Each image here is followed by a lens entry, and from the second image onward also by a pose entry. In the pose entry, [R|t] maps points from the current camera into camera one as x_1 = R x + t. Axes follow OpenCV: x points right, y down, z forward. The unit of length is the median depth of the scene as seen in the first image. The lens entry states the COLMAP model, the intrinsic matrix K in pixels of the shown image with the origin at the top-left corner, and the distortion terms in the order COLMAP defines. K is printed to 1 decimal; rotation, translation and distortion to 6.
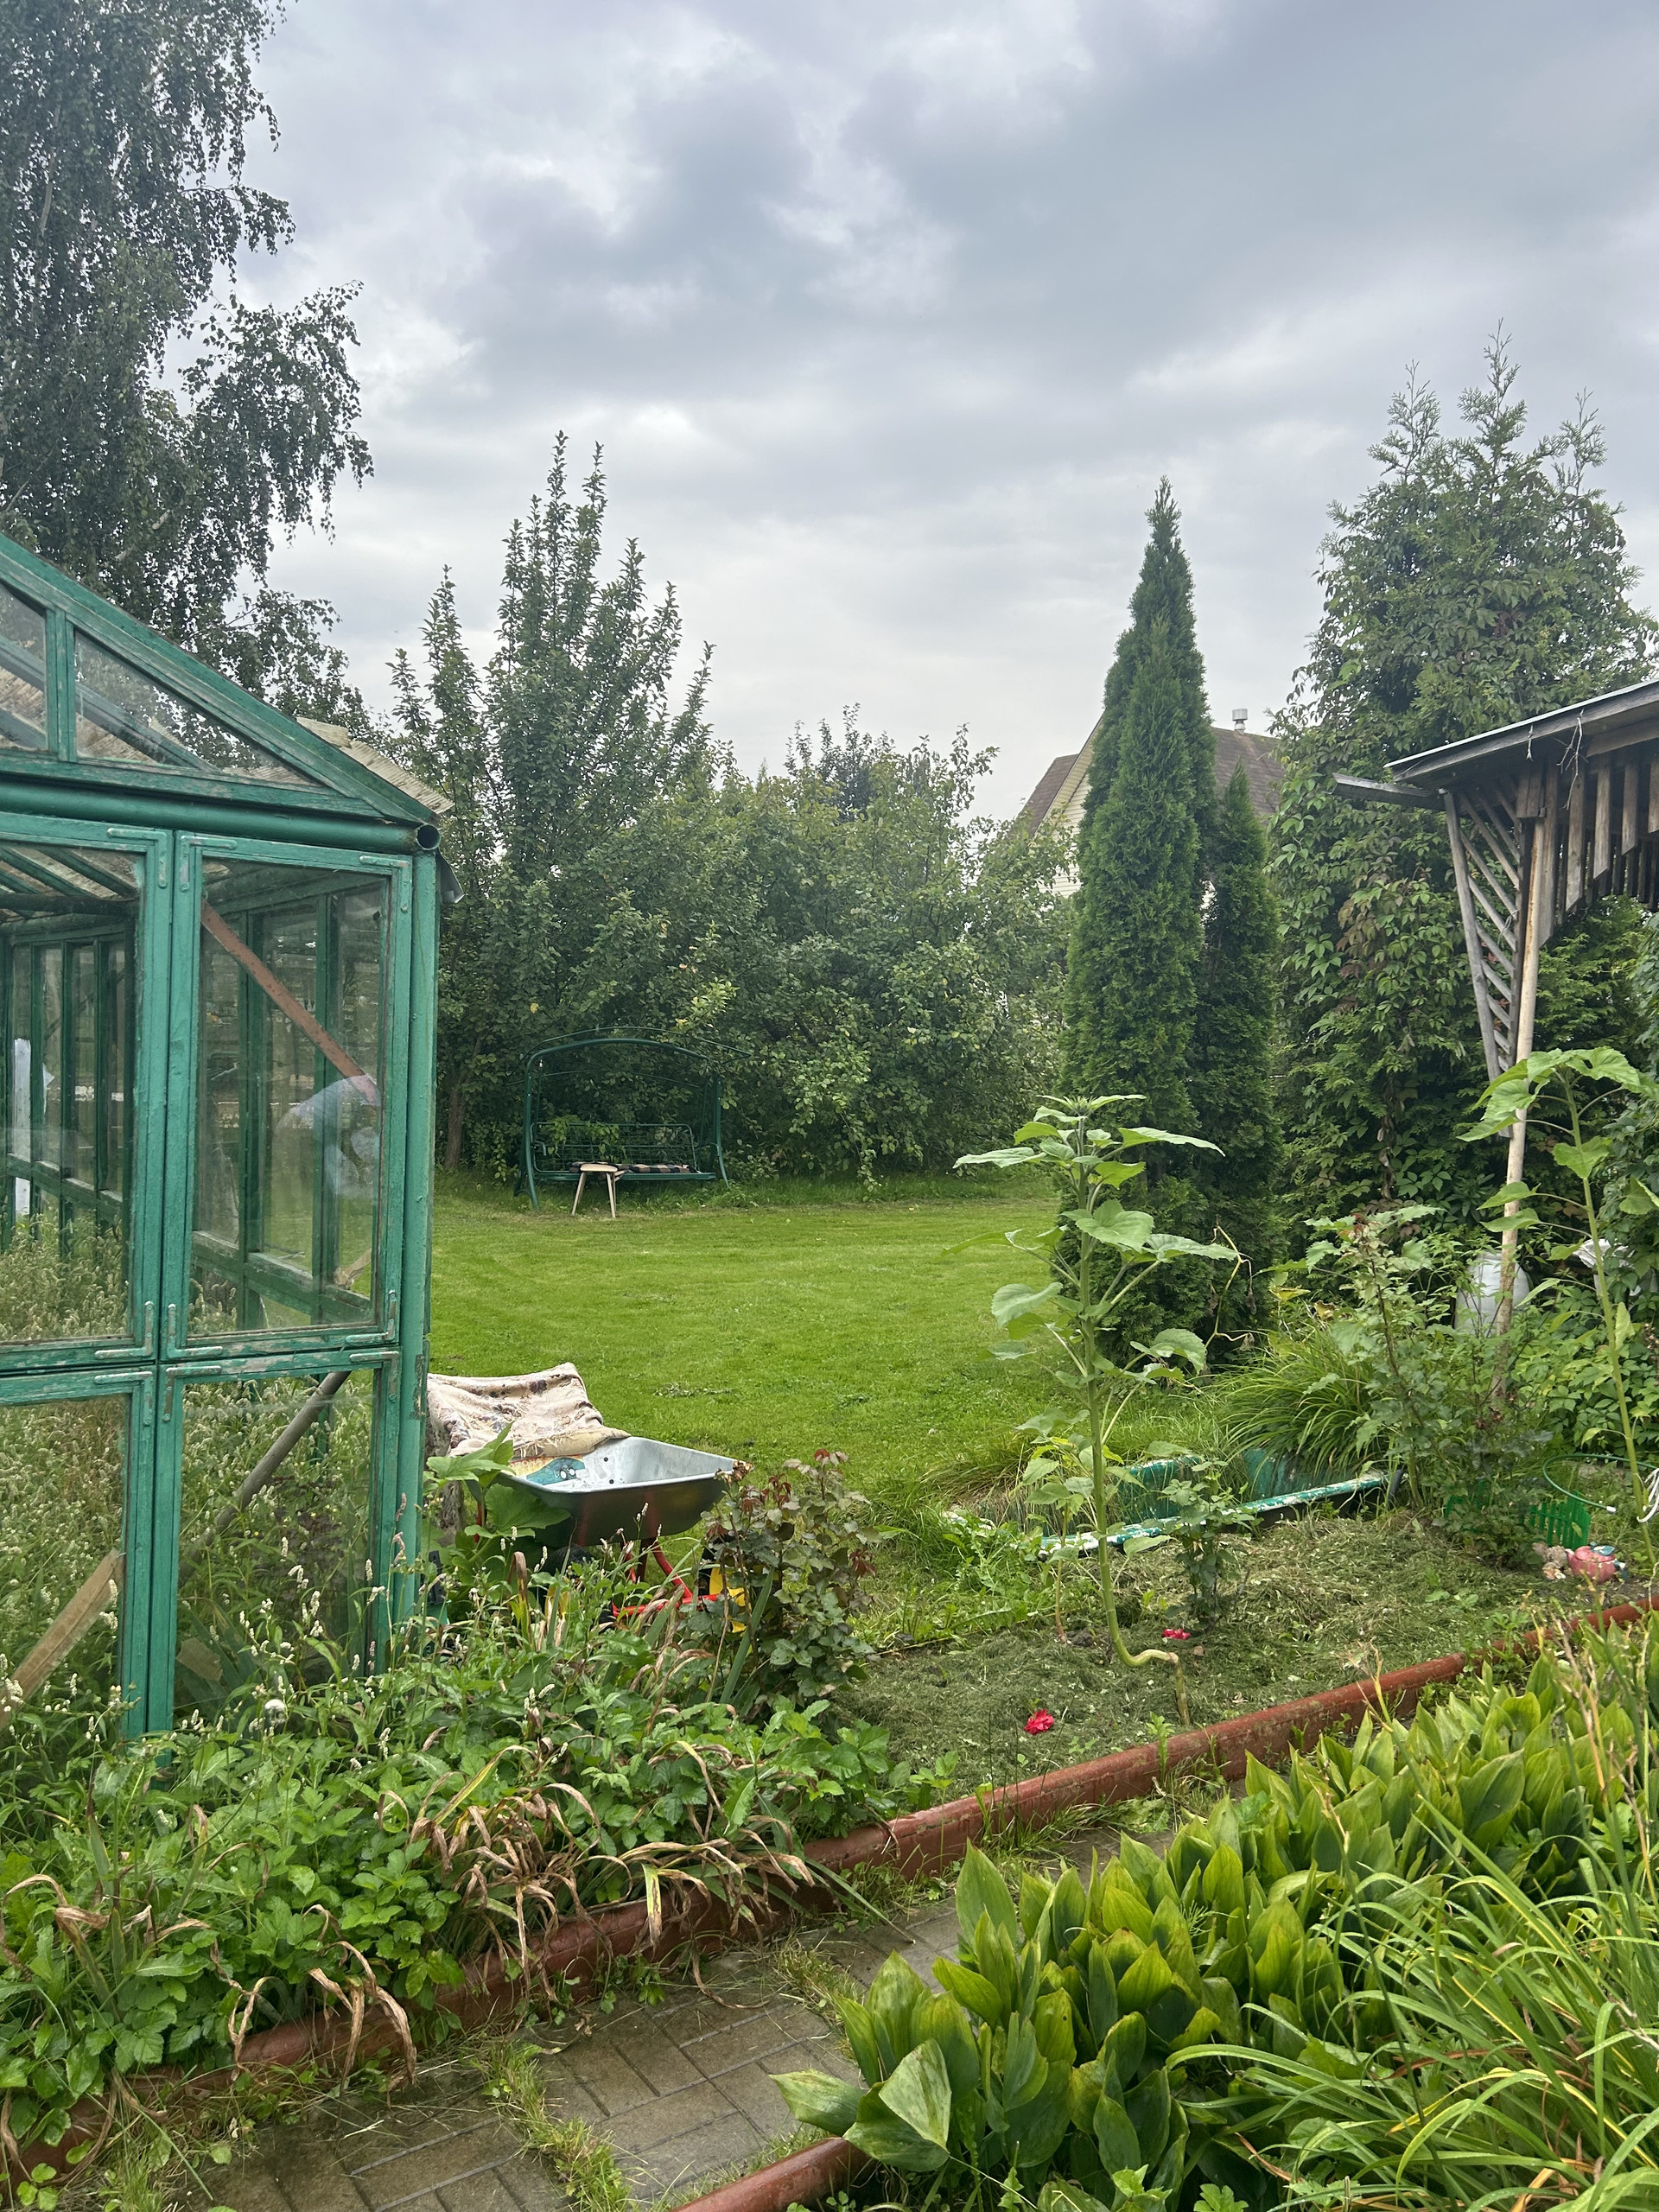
lens RADIAL K [[1656.4, 0, 828.3], [0, 1656.4, 1107.3], [0, 0, 1]] dist [0.013181, 0.002856]
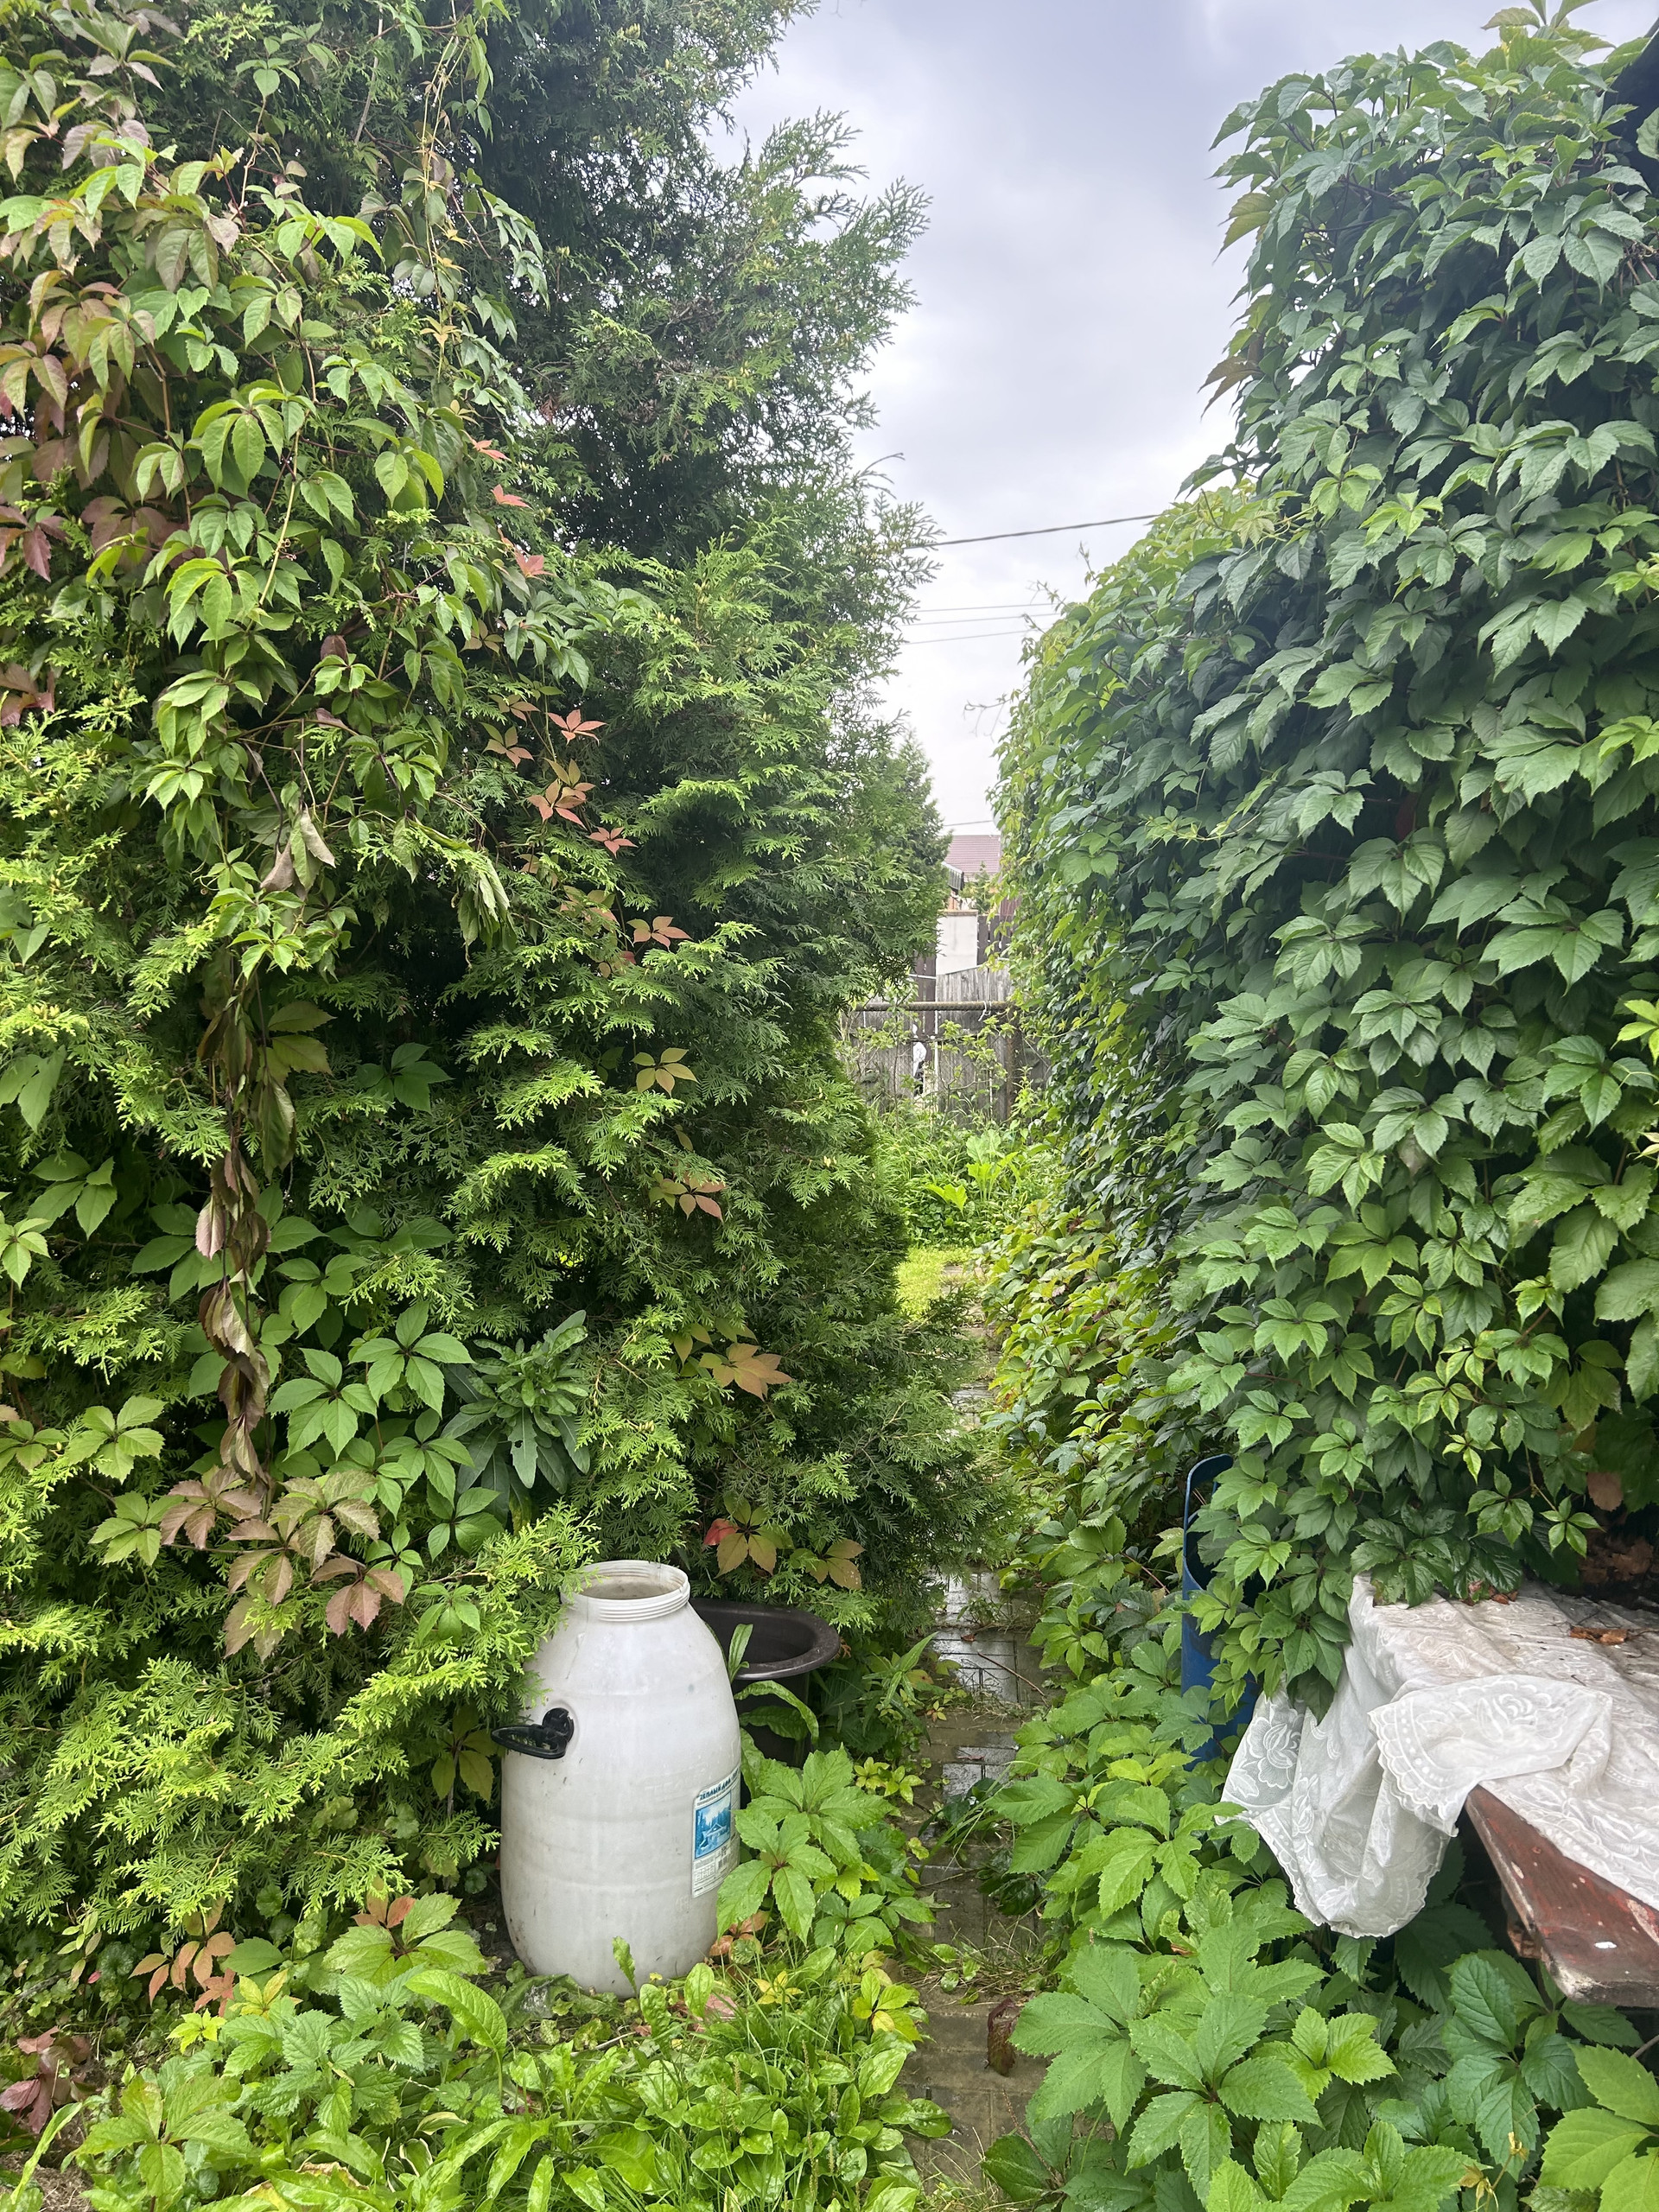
lens RADIAL K [[1656.4, 0, 829.2], [0, 1656.4, 1114.4], [0, 0, 1]] dist [0.013181, 0.002856]
pose [[0.634022, -0.095858, 0.767351, 0.206052], [0.041520, 0.995076, 0.089999, -0.018950], [-0.772200, -0.025201, 0.634880, 0.780214]]
